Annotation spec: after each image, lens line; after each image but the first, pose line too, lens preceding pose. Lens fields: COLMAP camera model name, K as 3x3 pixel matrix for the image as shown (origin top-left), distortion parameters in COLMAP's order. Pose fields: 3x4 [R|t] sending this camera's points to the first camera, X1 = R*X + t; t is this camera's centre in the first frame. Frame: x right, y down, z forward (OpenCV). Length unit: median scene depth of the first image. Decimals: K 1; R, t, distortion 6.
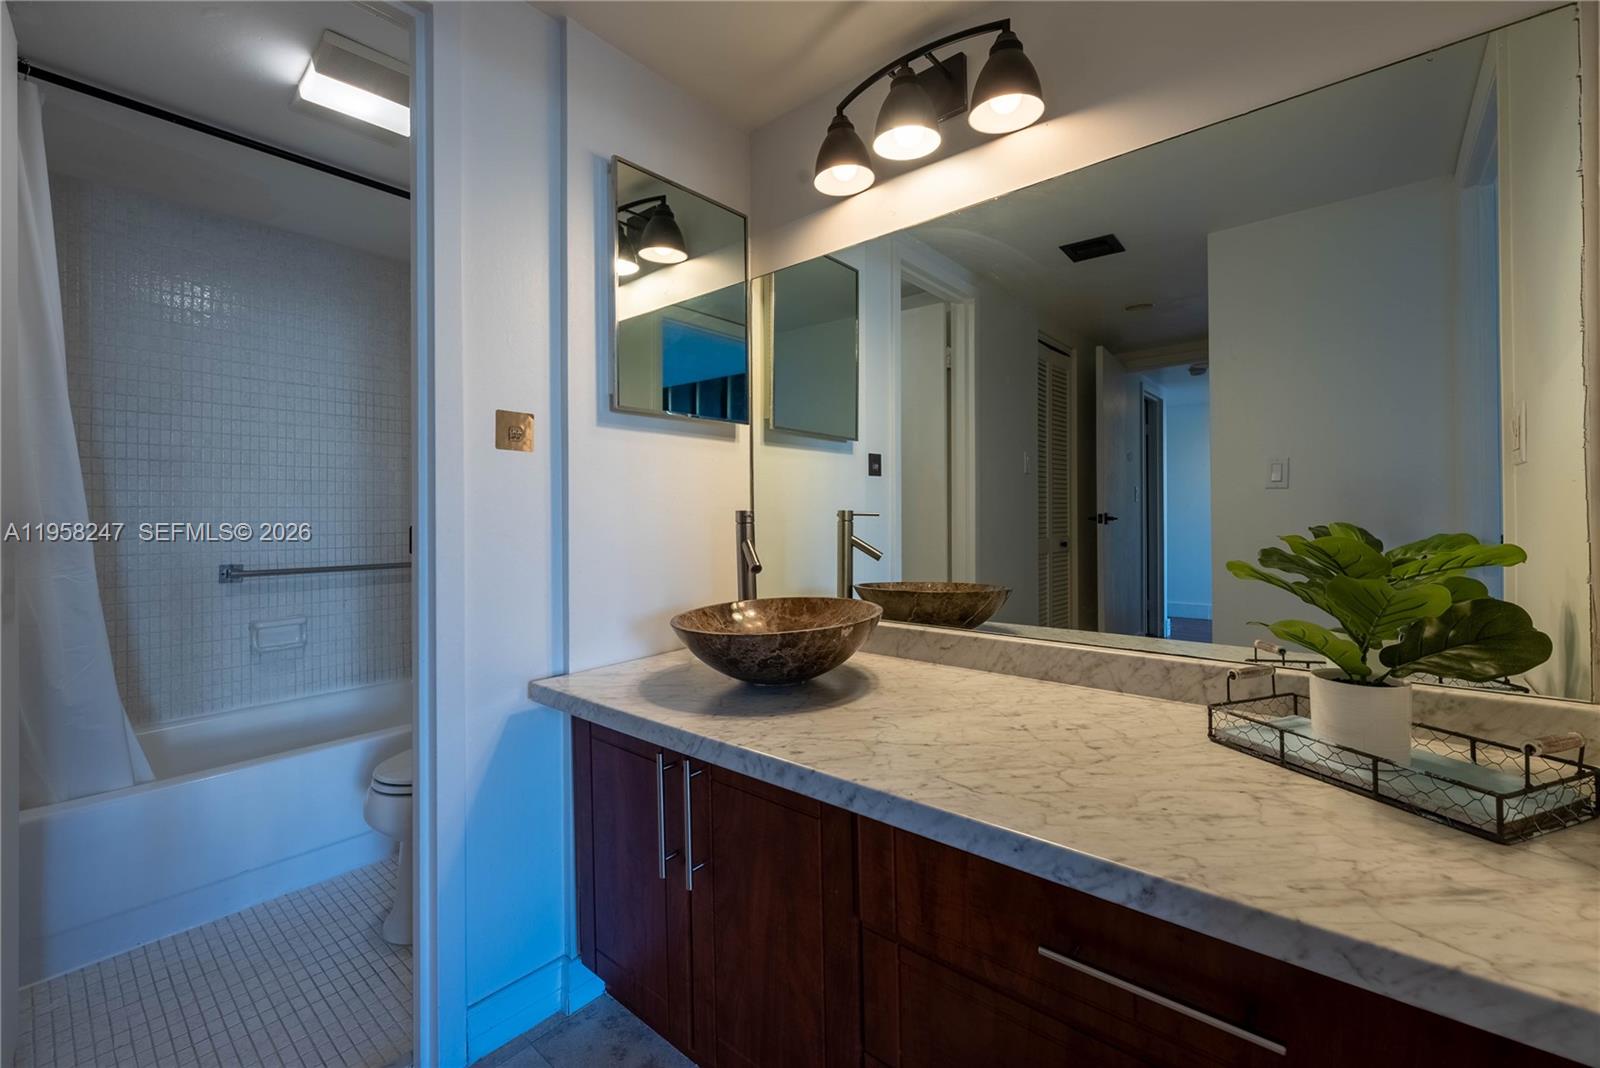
lens RADIAL K [[659.7, 0, 807.0], [0, 659.7, 521.7], [0, 0, 1]] dist [0.002483, 0.000576]
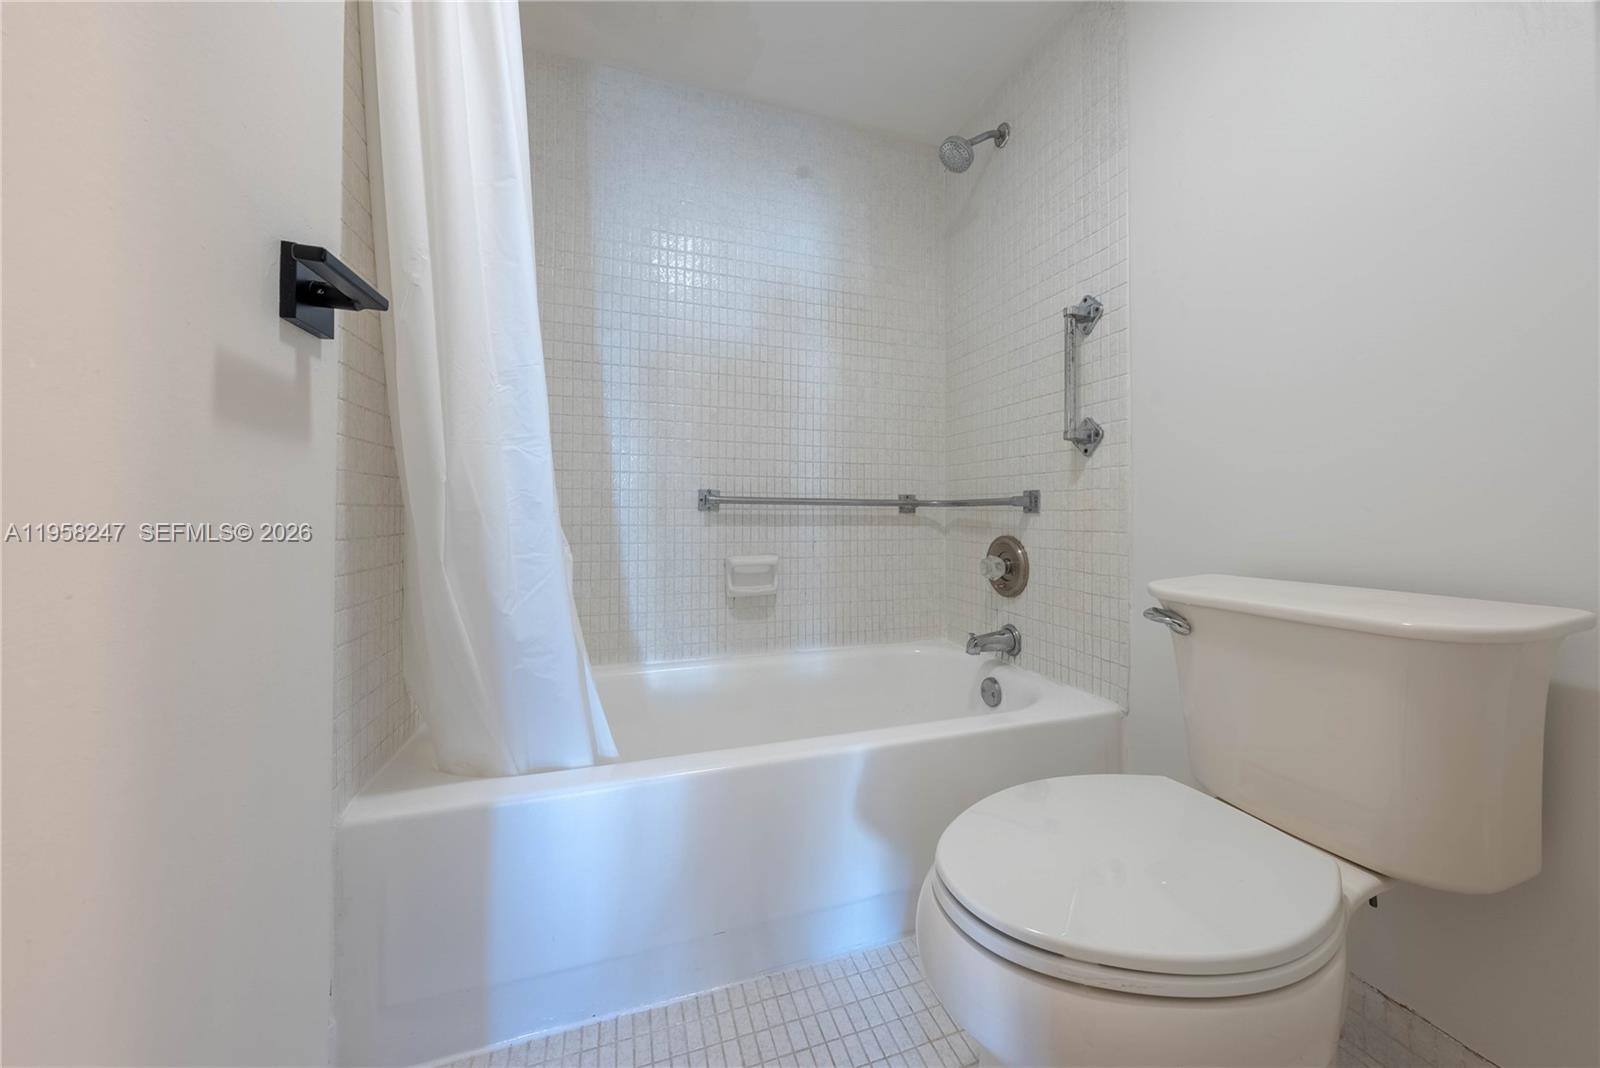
lens RADIAL K [[542.0, 0, 800.0], [0, 542.0, 534.0], [0, 0, 1]] dist [-0.000155, -0.000004]
pose [[0.847006, 0.020297, -0.531195, -0.378405], [-0.009772, 0.999696, 0.022616, 0.100907], [0.531493, -0.013965, 0.846948, 0.445191]]
